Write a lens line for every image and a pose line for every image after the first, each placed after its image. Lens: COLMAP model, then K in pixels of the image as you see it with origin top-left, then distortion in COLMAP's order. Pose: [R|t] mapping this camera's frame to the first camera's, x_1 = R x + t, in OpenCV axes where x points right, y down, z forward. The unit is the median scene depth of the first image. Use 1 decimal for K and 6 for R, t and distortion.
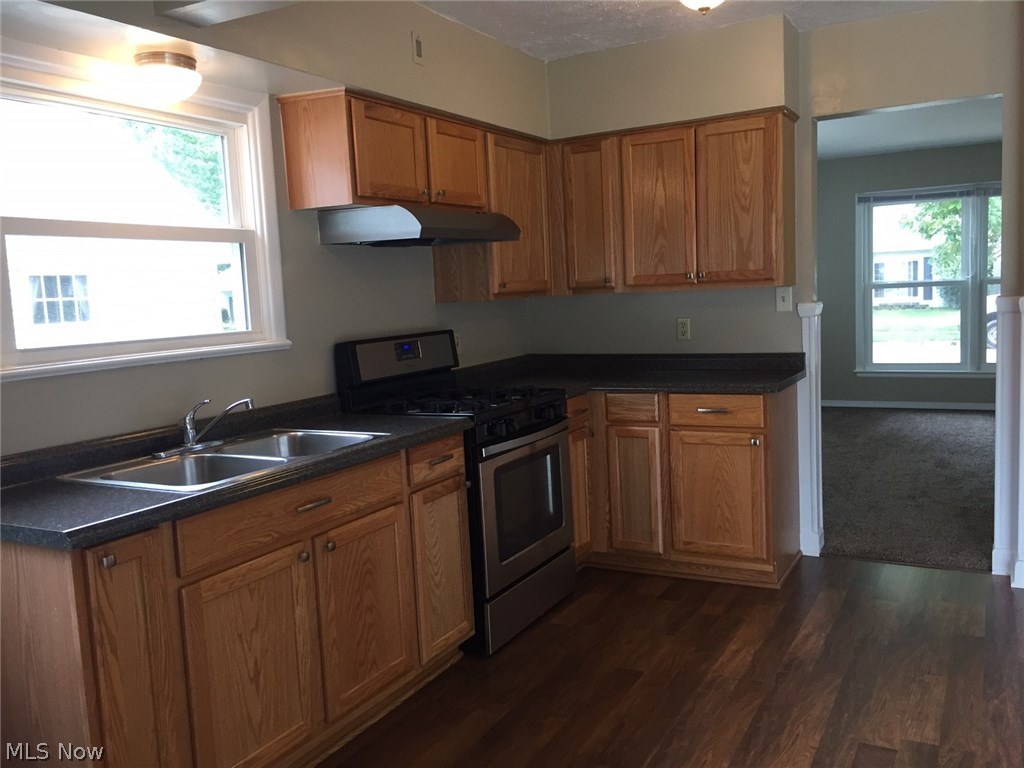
lens RADIAL K [[875.6, 0, 513.7], [0, 875.6, 383.8], [0, 0, 1]] dist [0.089442, -0.123941]
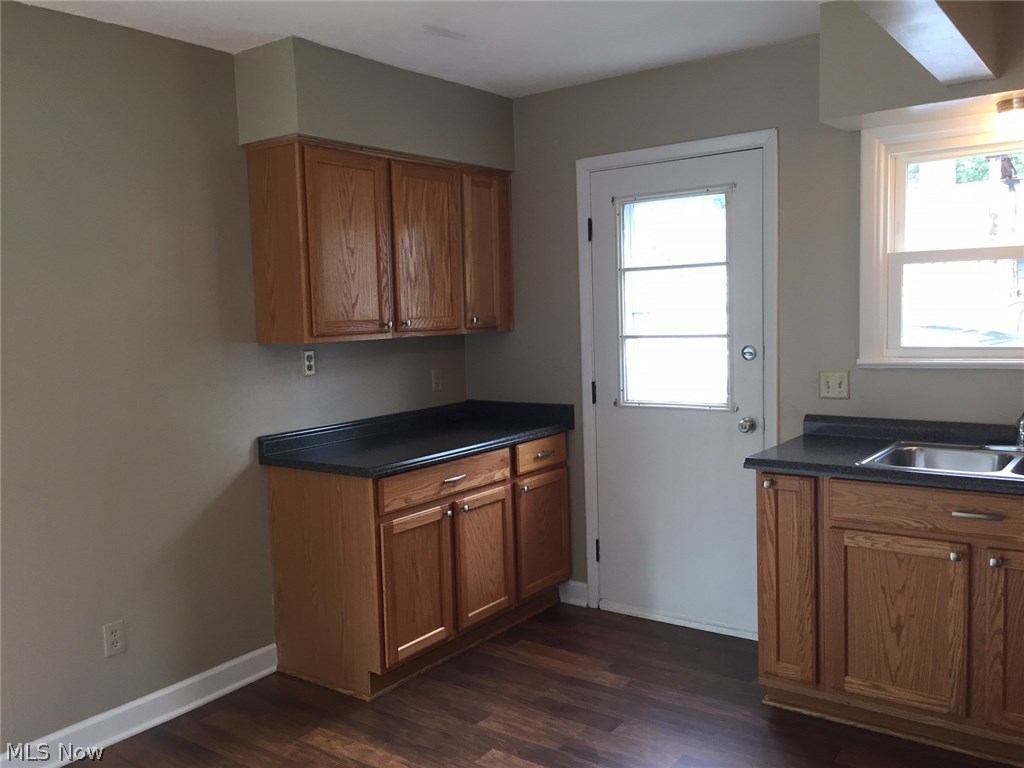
lens RADIAL K [[878.3, 0, 512.3], [0, 878.3, 386.4], [0, 0, 1]] dist [0.085488, -0.114103]
pose [[-0.132445, 0.142185, -0.980939, 0.670582], [-0.068607, 0.985969, 0.152177, -0.108847], [0.988813, 0.087454, -0.120832, 0.418983]]
